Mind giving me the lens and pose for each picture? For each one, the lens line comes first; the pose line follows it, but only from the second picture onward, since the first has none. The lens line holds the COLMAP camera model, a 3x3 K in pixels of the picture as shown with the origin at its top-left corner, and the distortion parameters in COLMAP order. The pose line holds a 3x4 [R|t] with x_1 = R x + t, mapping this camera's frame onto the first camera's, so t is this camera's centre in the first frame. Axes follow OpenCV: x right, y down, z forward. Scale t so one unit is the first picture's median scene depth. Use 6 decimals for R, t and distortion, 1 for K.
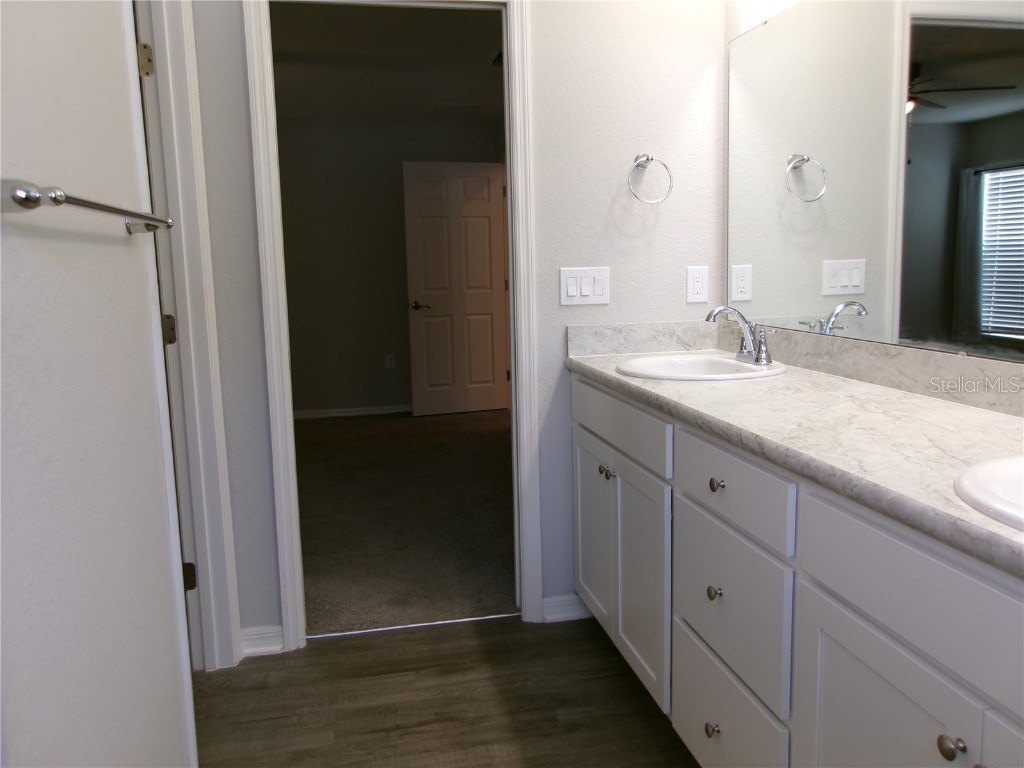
lens RADIAL K [[791.3, 0, 516.5], [0, 791.3, 377.8], [0, 0, 1]] dist [-0.027076, 0.048397]
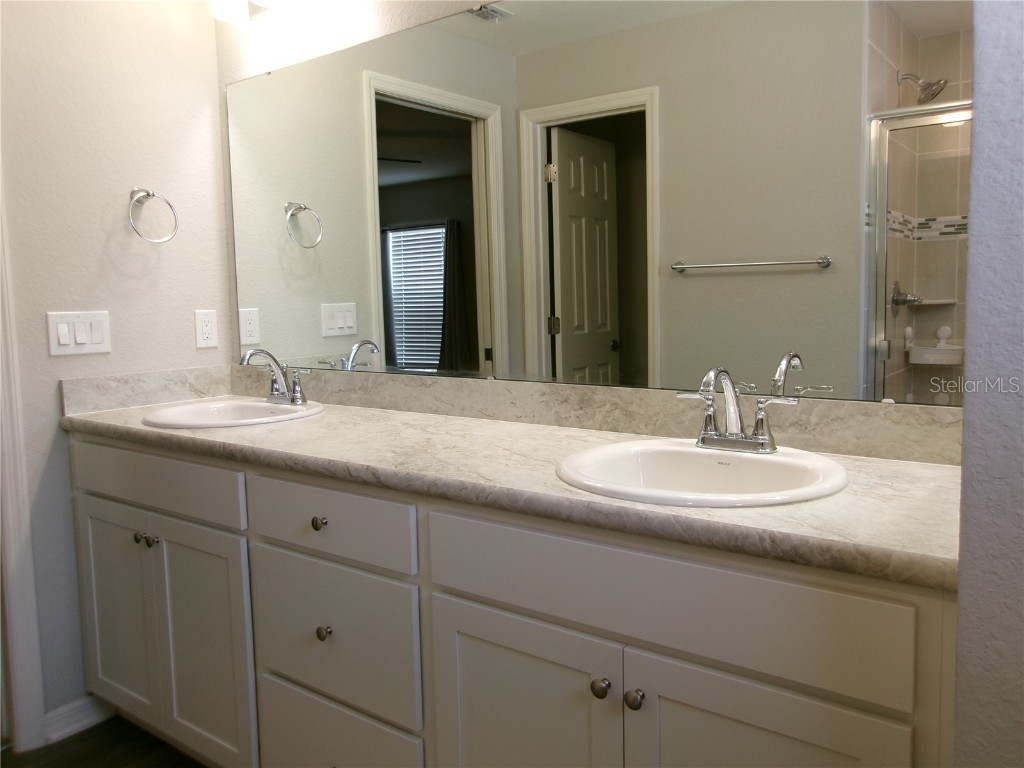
lens RADIAL K [[791.3, 0, 516.8], [0, 791.3, 376.9], [0, 0, 1]] dist [-0.027076, 0.048397]
pose [[0.757202, -0.058941, 0.650516, -0.117854], [0.098244, 0.994868, -0.024214, 0.000154], [-0.645750, 0.082244, 0.759106, 0.038756]]
